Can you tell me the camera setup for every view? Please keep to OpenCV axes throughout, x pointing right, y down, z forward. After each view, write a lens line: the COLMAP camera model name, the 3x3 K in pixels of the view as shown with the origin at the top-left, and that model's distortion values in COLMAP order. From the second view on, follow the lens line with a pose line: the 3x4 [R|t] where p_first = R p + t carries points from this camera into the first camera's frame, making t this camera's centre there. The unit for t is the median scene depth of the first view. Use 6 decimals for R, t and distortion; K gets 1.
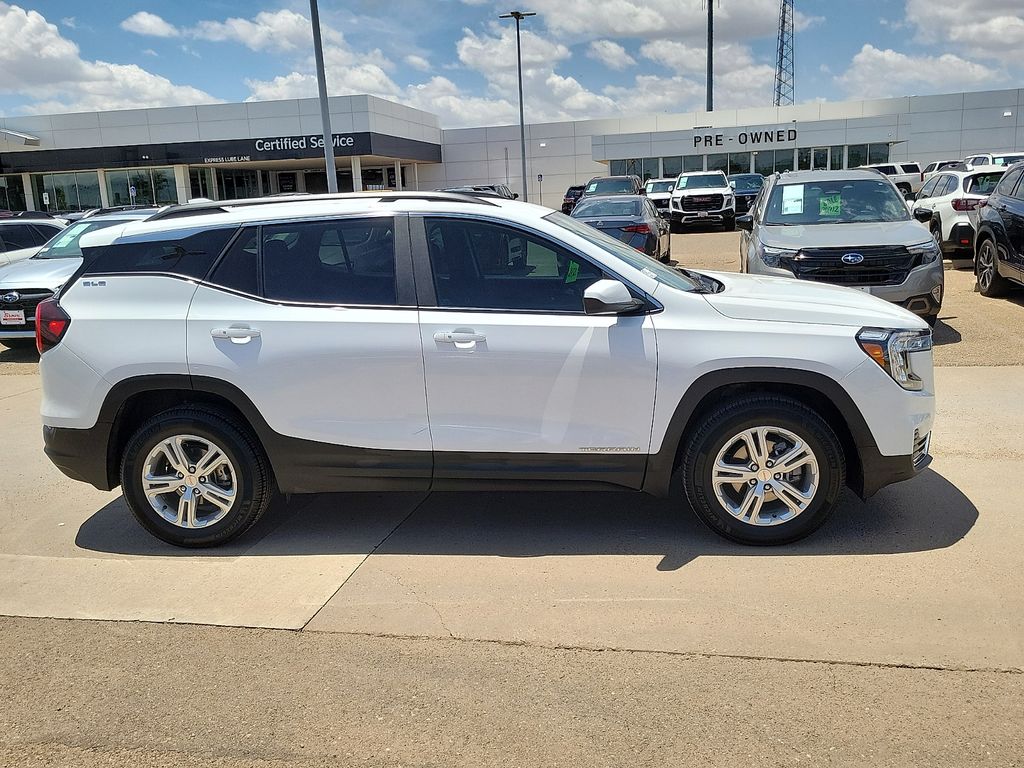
lens RADIAL K [[897.9, 0, 492.1], [0, 897.9, 385.1], [0, 0, 1]] dist [0.045273, -0.008893]
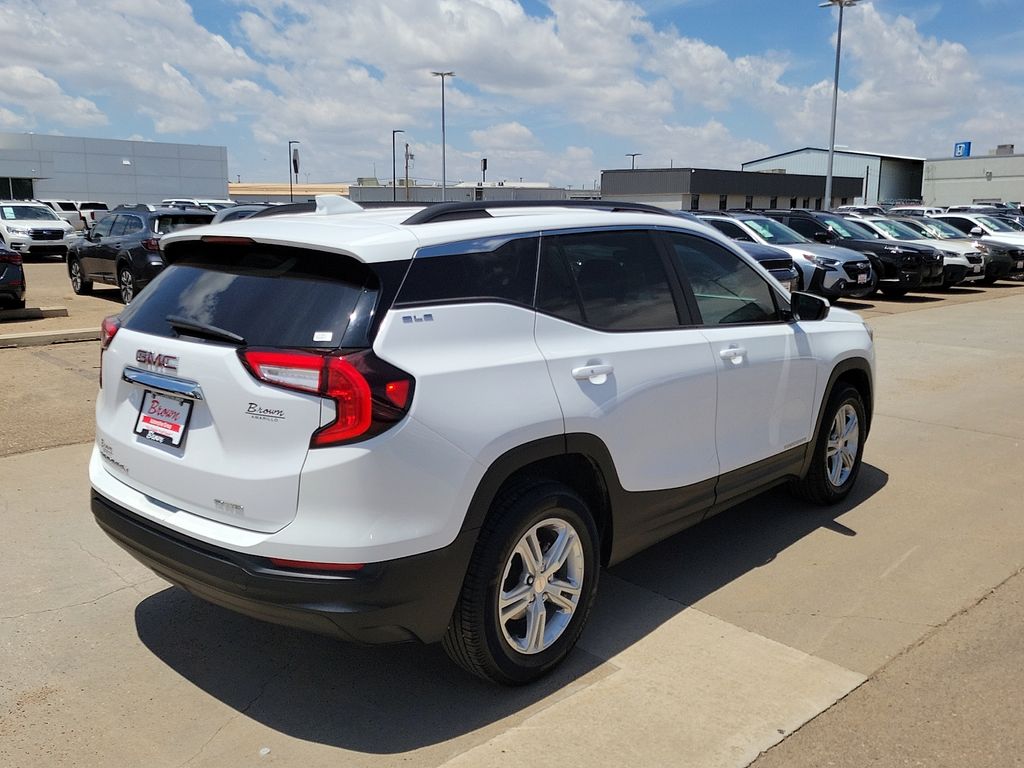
lens RADIAL K [[897.9, 0, 492.1], [0, 897.9, 385.1], [0, 0, 1]] dist [0.045273, -0.008893]
pose [[0.591973, -0.102617, 0.799398, -0.924824], [0.137028, 0.990235, 0.025641, -0.075588], [-0.794223, 0.094361, 0.600254, 0.594111]]
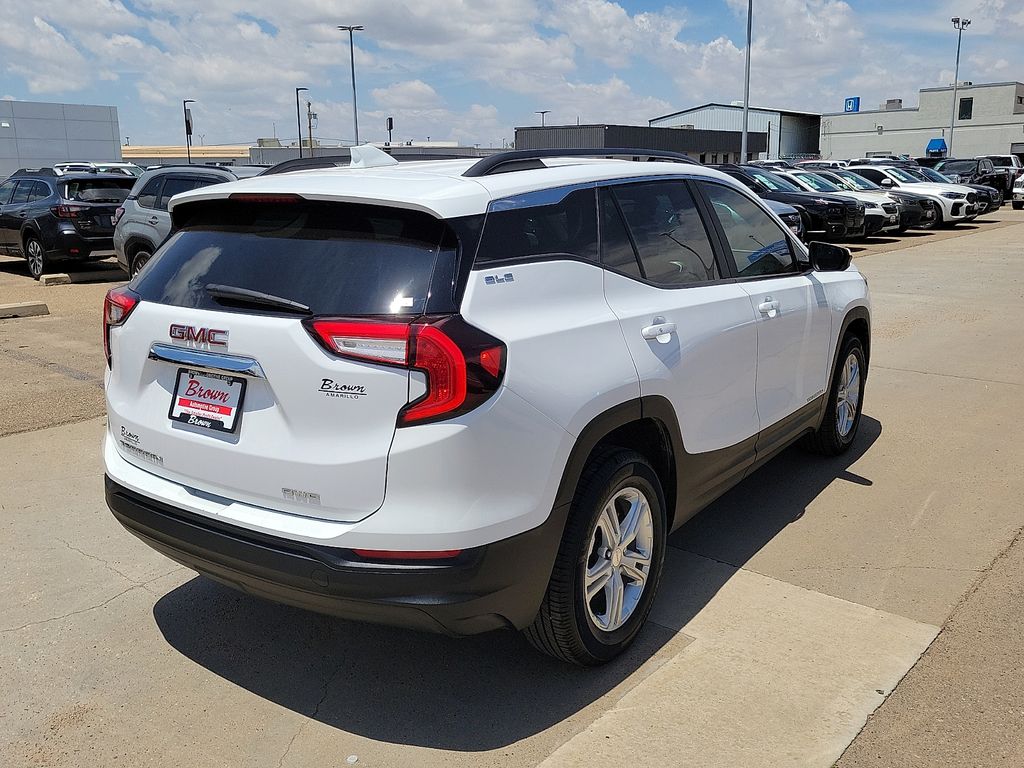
lens RADIAL K [[903.6, 0, 507.9], [0, 903.6, 380.4], [0, 0, 1]] dist [0.038660, -0.011867]
pose [[0.494772, -0.155002, 0.855088, -0.948856], [0.171912, 0.981977, 0.078531, -0.093691], [-0.851849, 0.108145, 0.512502, 0.716140]]
